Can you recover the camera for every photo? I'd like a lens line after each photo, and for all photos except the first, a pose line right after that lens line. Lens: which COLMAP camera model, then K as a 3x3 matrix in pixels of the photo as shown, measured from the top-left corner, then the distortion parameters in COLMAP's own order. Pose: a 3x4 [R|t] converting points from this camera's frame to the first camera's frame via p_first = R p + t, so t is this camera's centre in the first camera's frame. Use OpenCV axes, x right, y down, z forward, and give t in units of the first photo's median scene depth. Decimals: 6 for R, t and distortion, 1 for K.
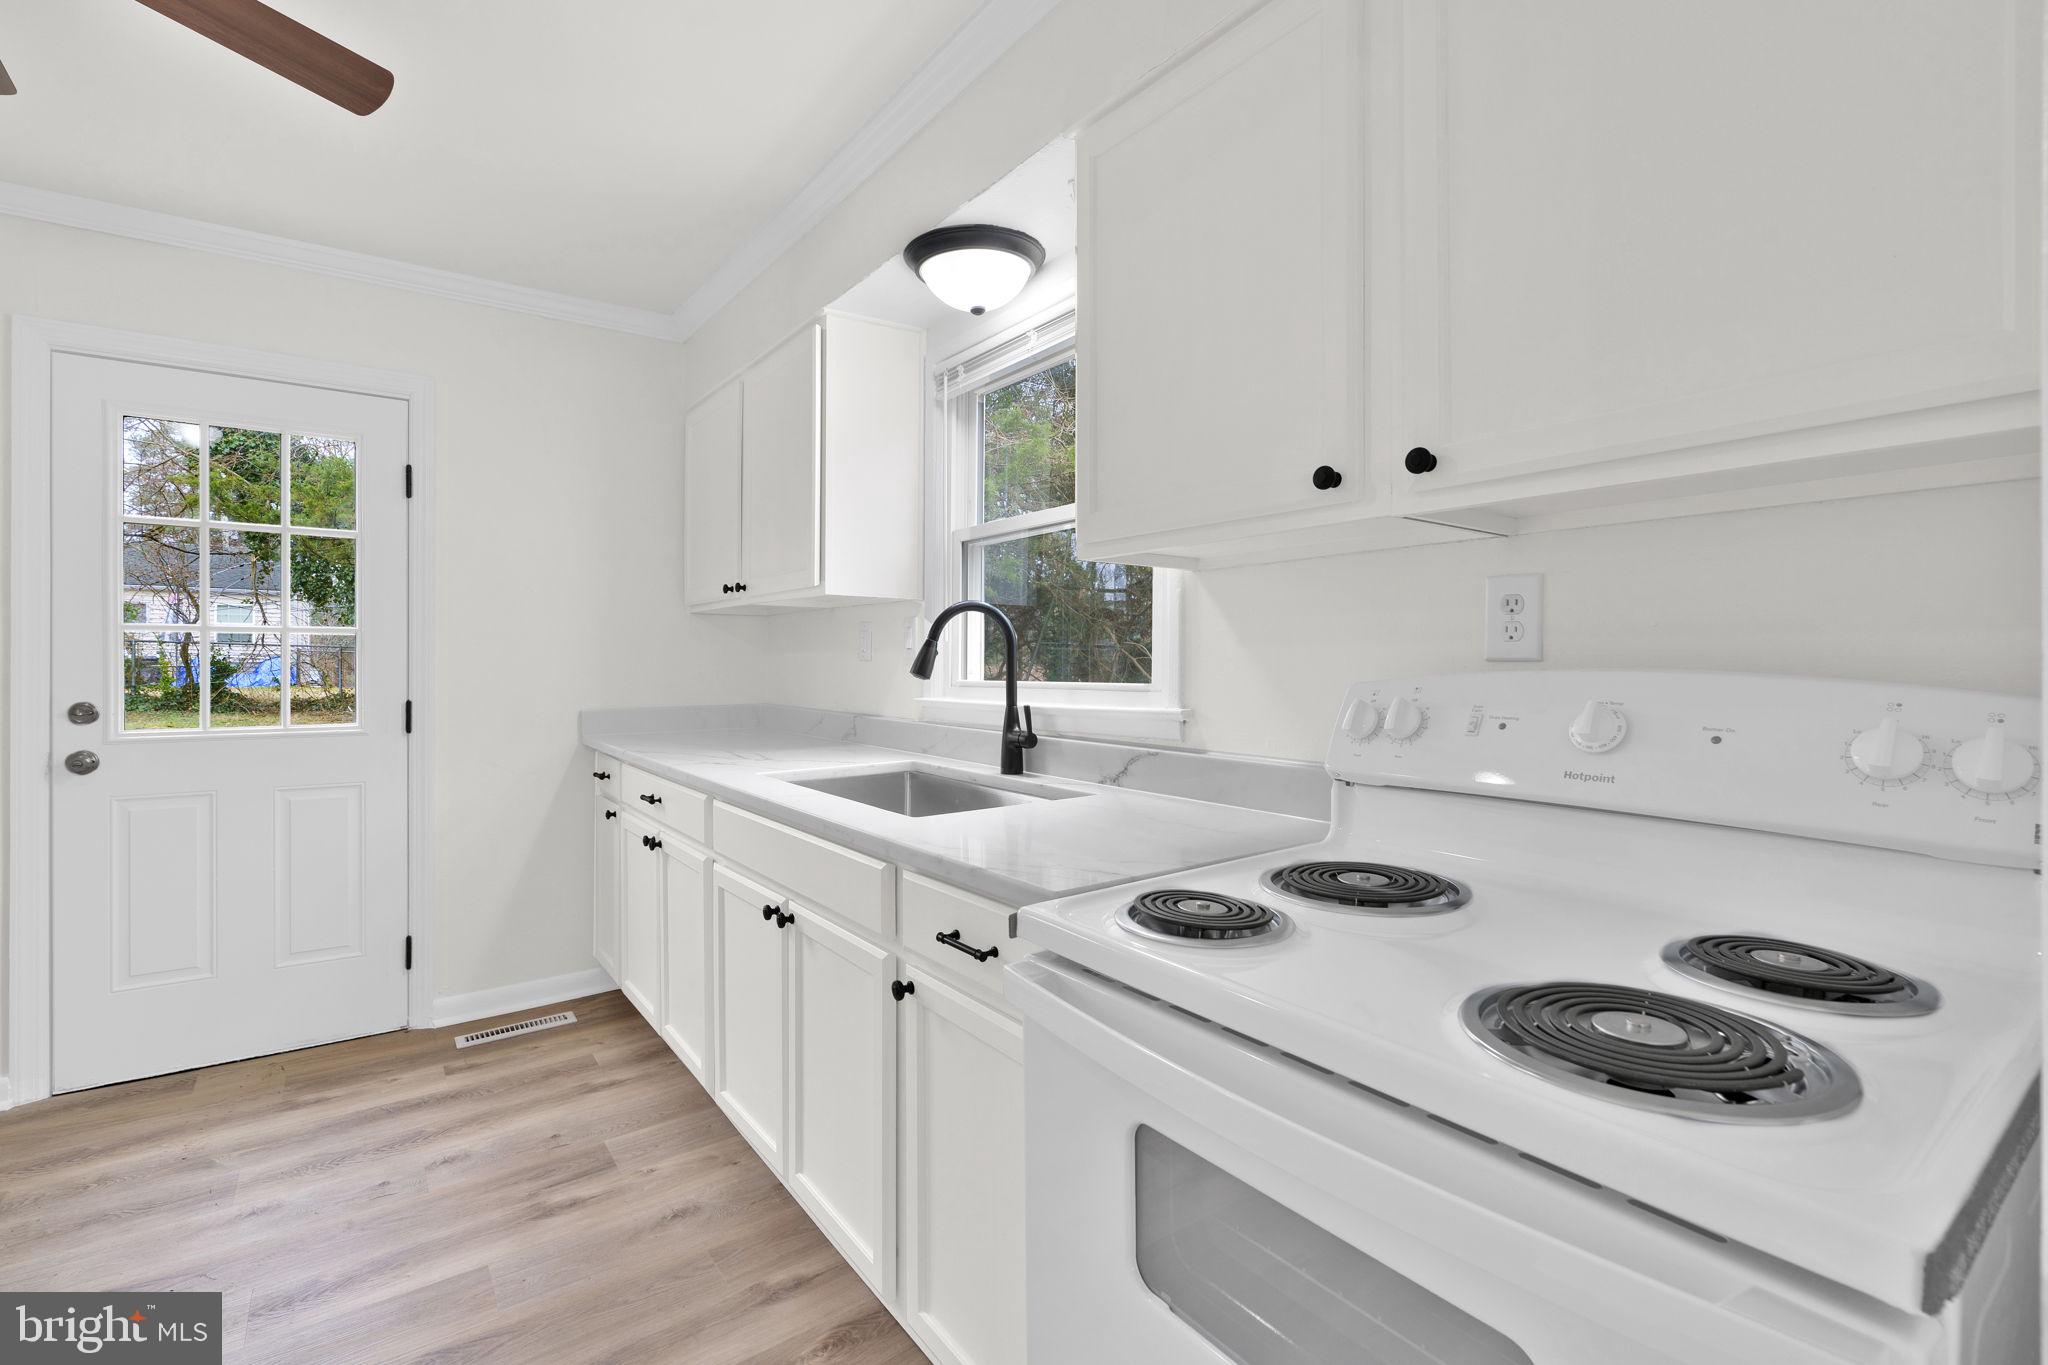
lens RADIAL K [[928.9, 0, 1024.9], [0, 928.9, 670.9], [0, 0, 1]] dist [-0.014361, 0.006142]
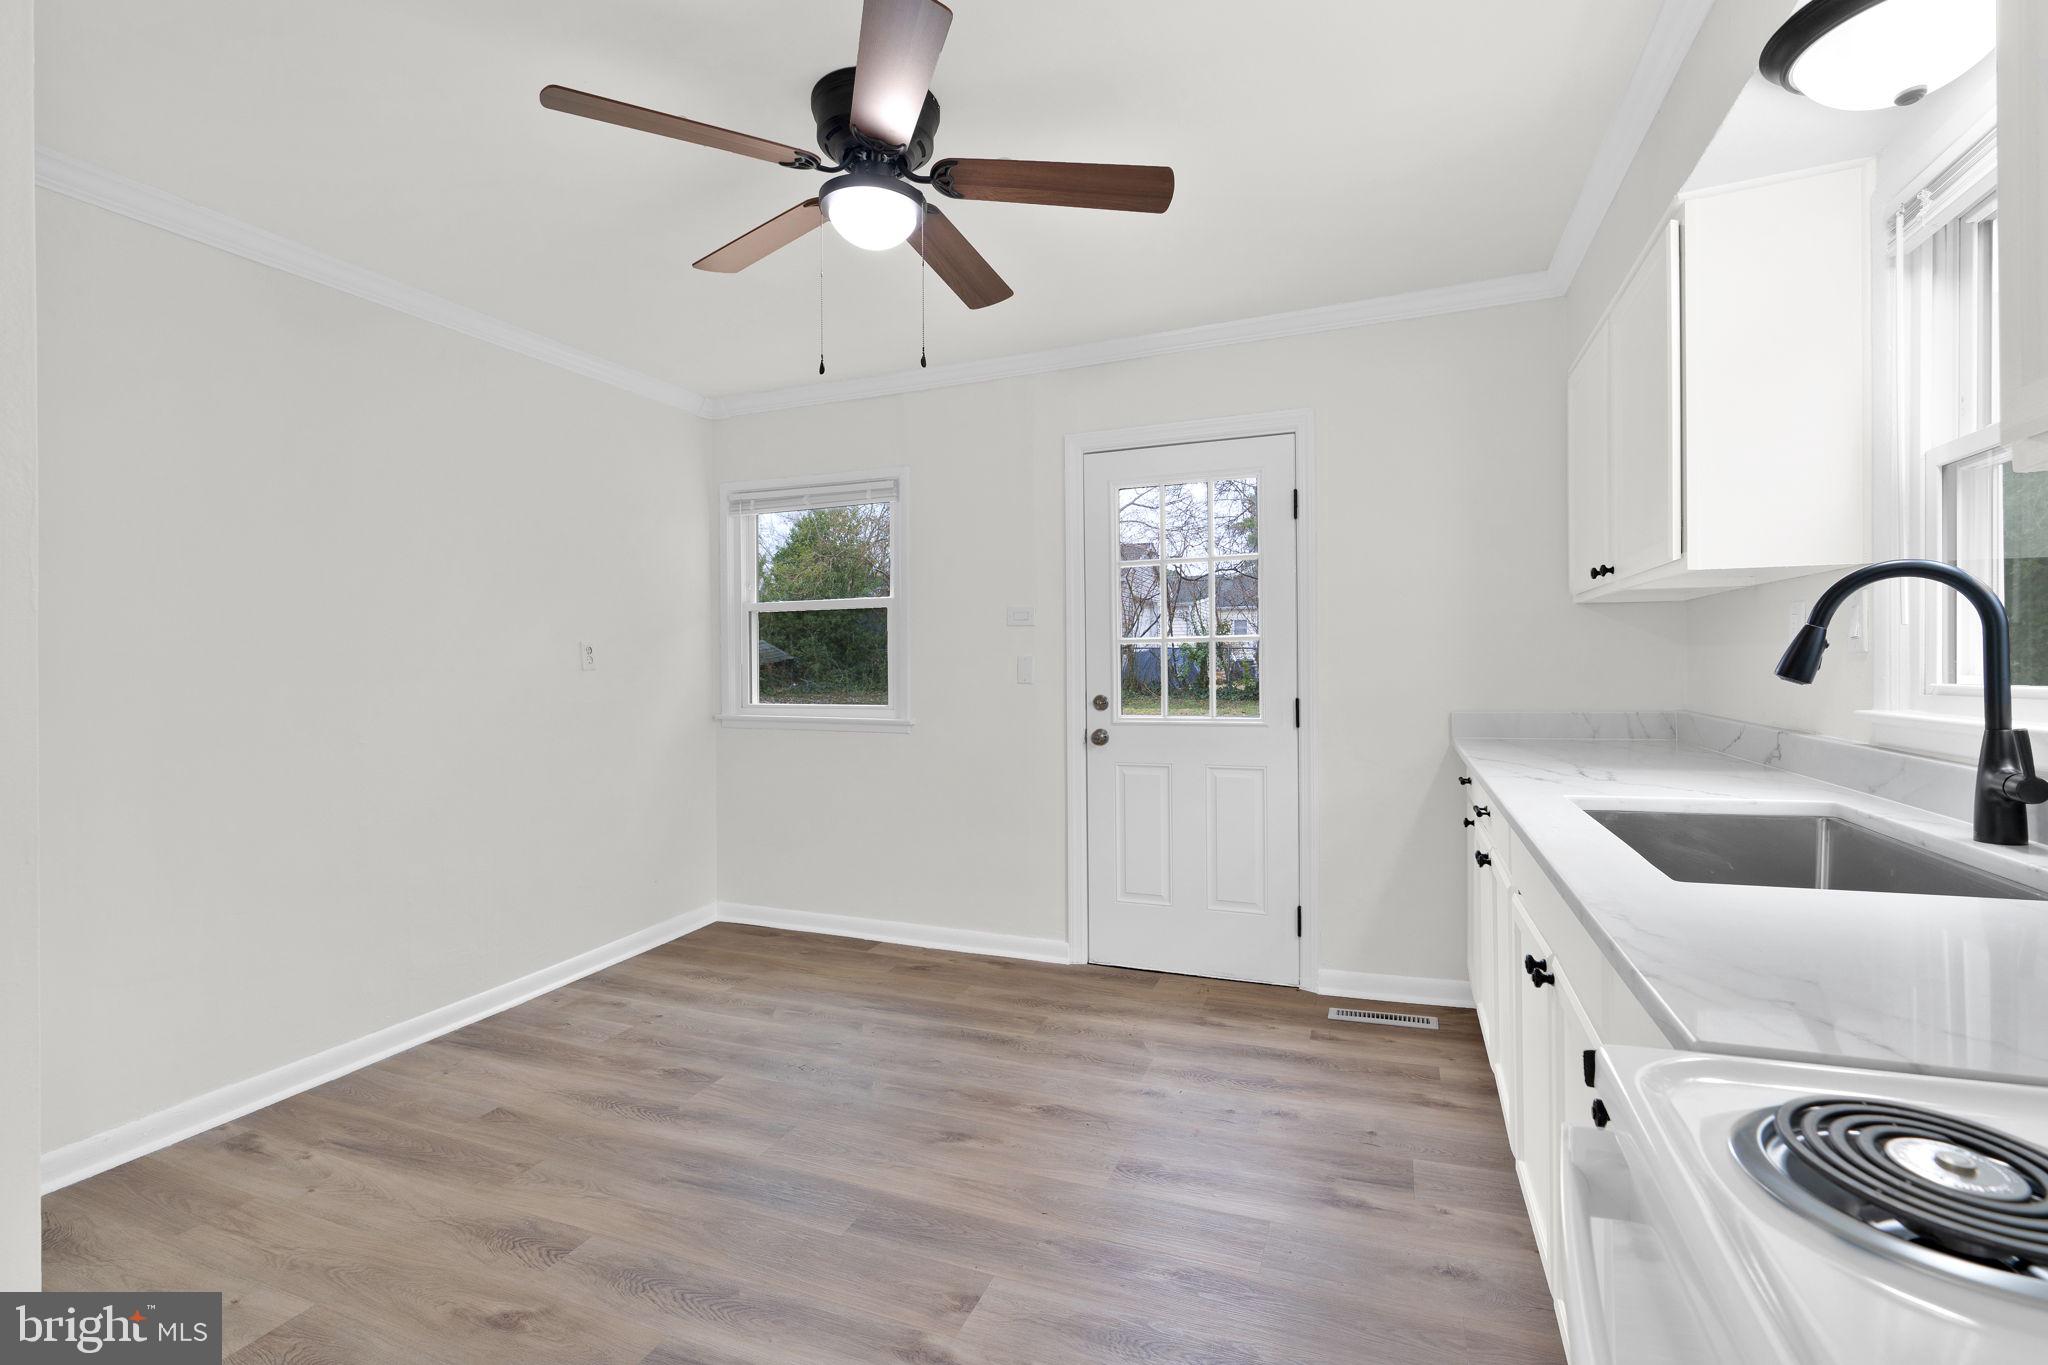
lens RADIAL K [[928.9, 0, 1024.9], [0, 928.9, 670.9], [0, 0, 1]] dist [-0.014361, 0.006142]
pose [[0.523511, -0.004792, -0.852006, 0.151983], [0.007976, 0.999968, -0.000724, -0.003645], [0.851982, -0.006416, 0.523532, 0.146552]]
